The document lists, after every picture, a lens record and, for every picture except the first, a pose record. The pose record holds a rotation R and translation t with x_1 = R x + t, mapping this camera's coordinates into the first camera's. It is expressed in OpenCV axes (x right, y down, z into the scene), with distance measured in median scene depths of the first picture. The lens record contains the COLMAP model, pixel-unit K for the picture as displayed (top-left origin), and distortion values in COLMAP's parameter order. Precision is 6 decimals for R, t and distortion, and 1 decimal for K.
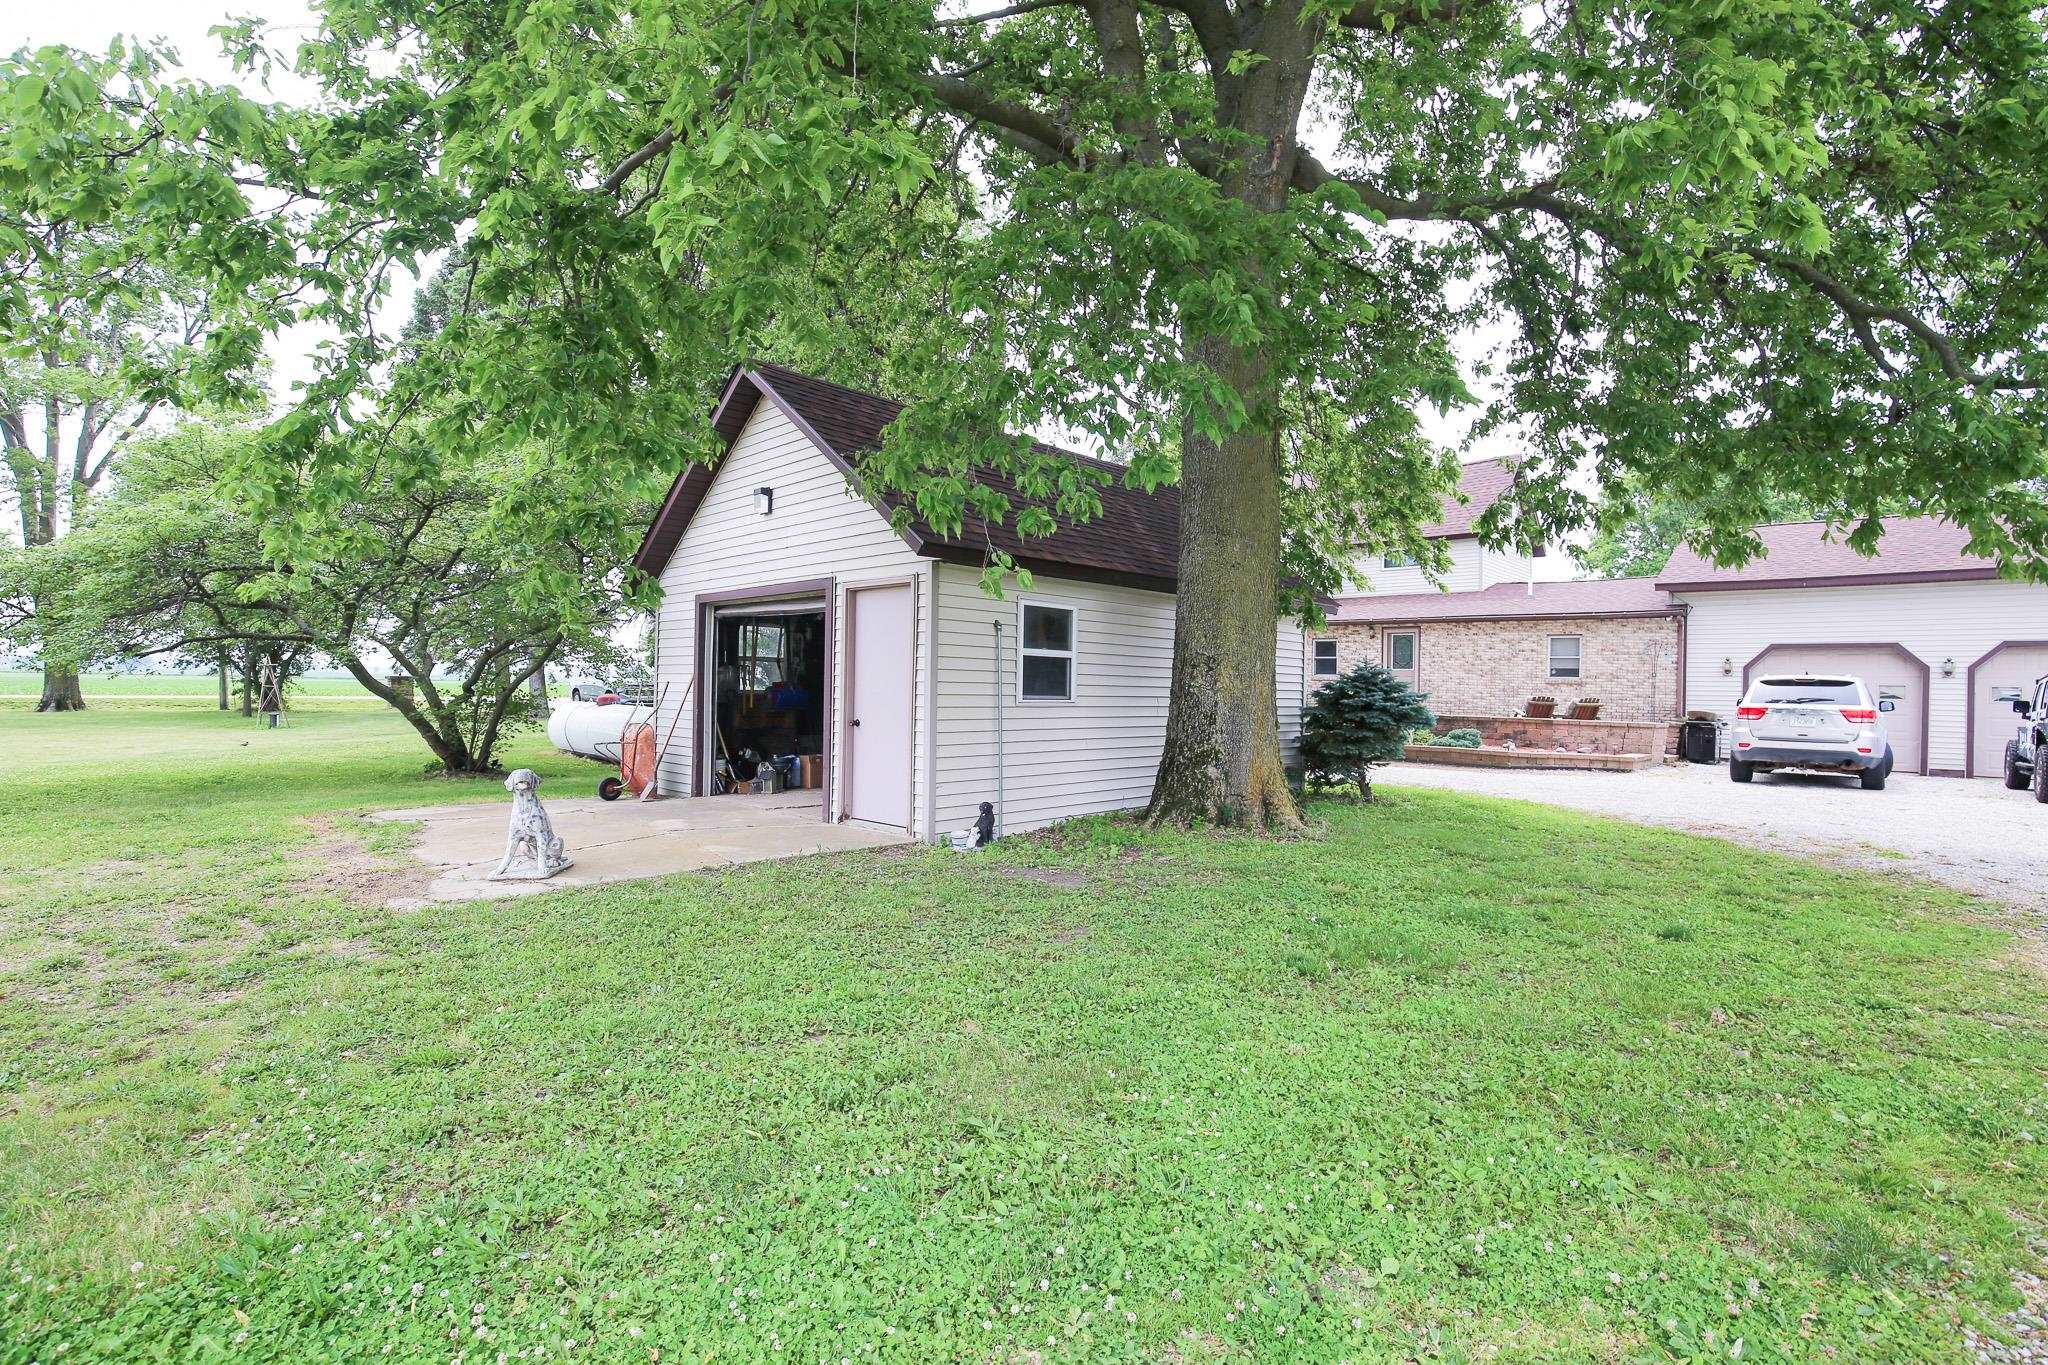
lens RADIAL K [[937.2, 0, 1029.5], [0, 937.2, 686.1], [0, 0, 1]] dist [-0.028530, -0.000146]
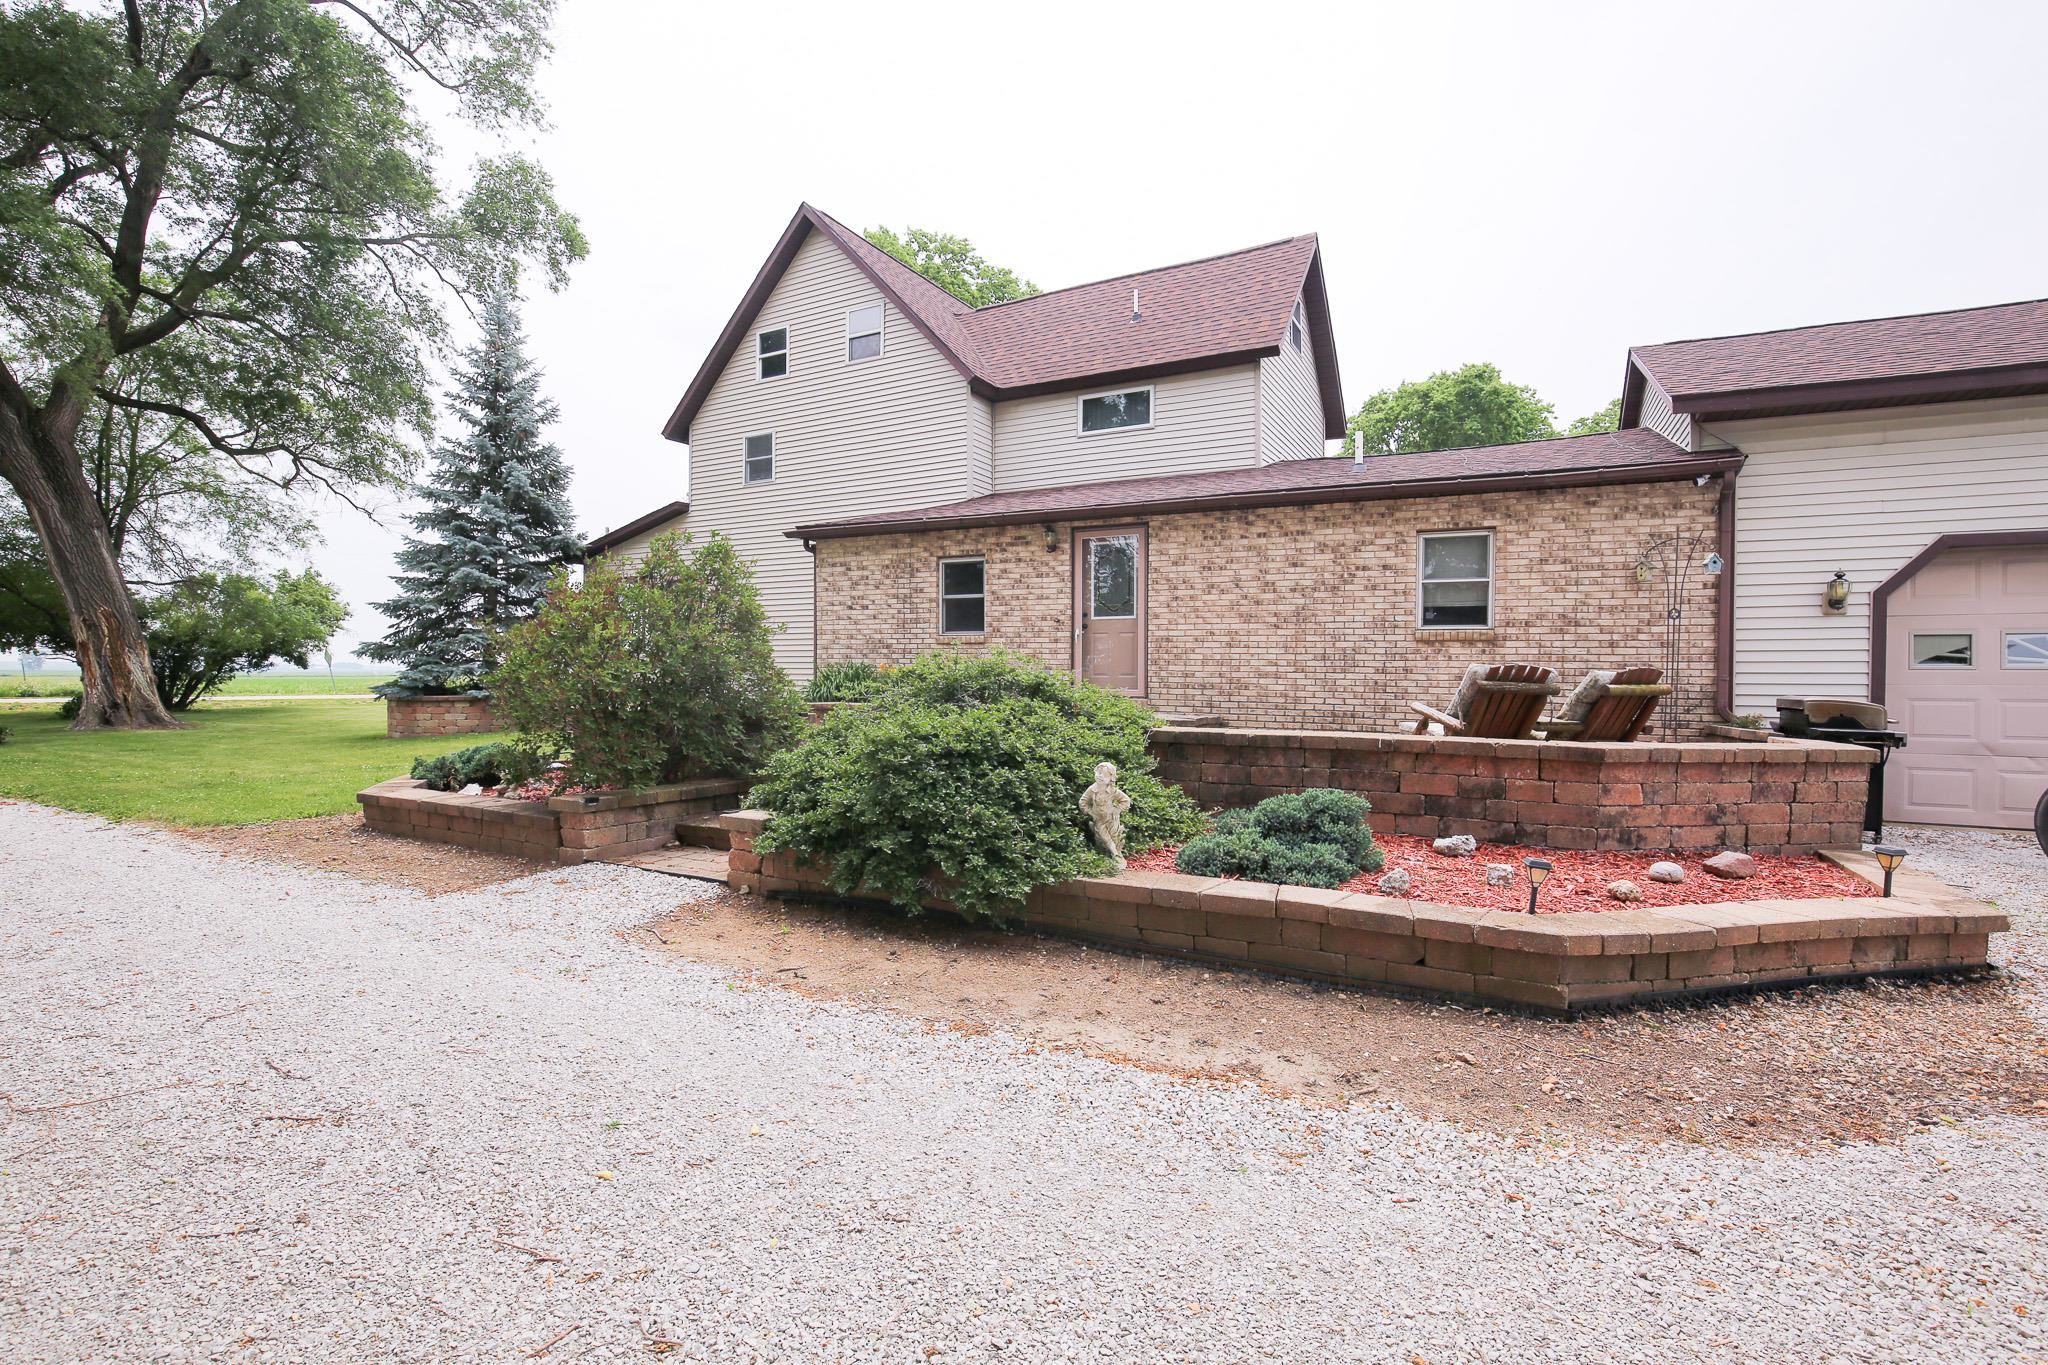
lens RADIAL K [[937.2, 0, 1022.5], [0, 937.2, 674.5], [0, 0, 1]] dist [-0.028530, -0.000146]
pose [[0.965318, -0.013660, 0.260718, 0.263225], [0.011717, 0.999891, 0.009005, 0.007515], [-0.260813, -0.005638, 0.965373, 0.630843]]
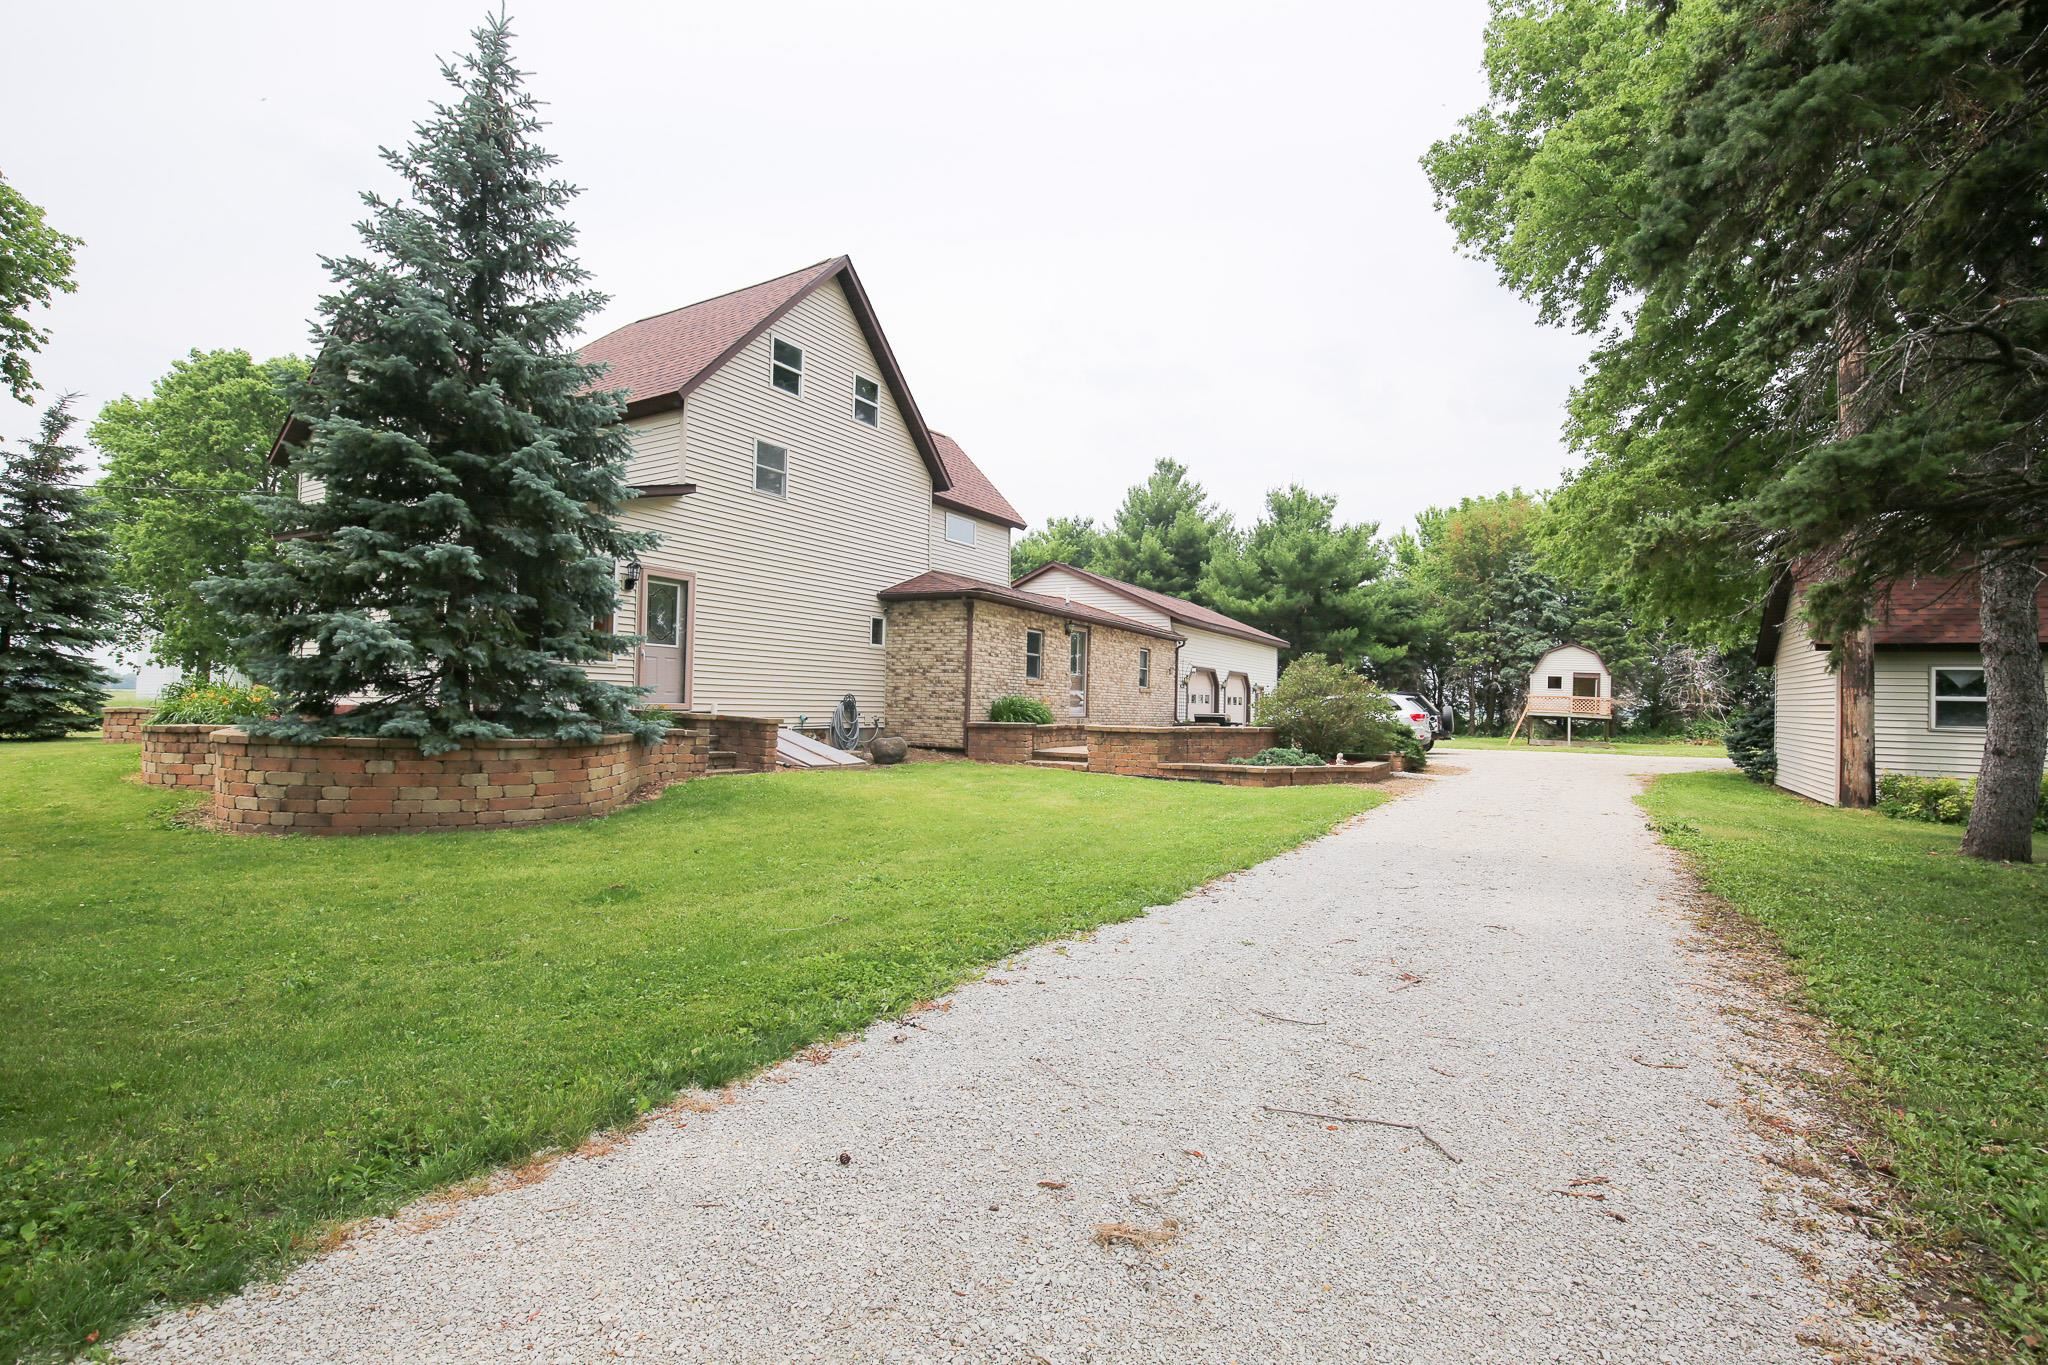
lens RADIAL K [[937.2, 0, 1029.5], [0, 937.2, 681.4], [0, 0, 1]] dist [-0.028530, -0.000146]
pose [[-0.233306, 0.001464, 0.972402, -0.500403], [-0.028284, 0.999566, -0.008290, -0.002186], [-0.971992, -0.029437, -0.233163, 1.411049]]
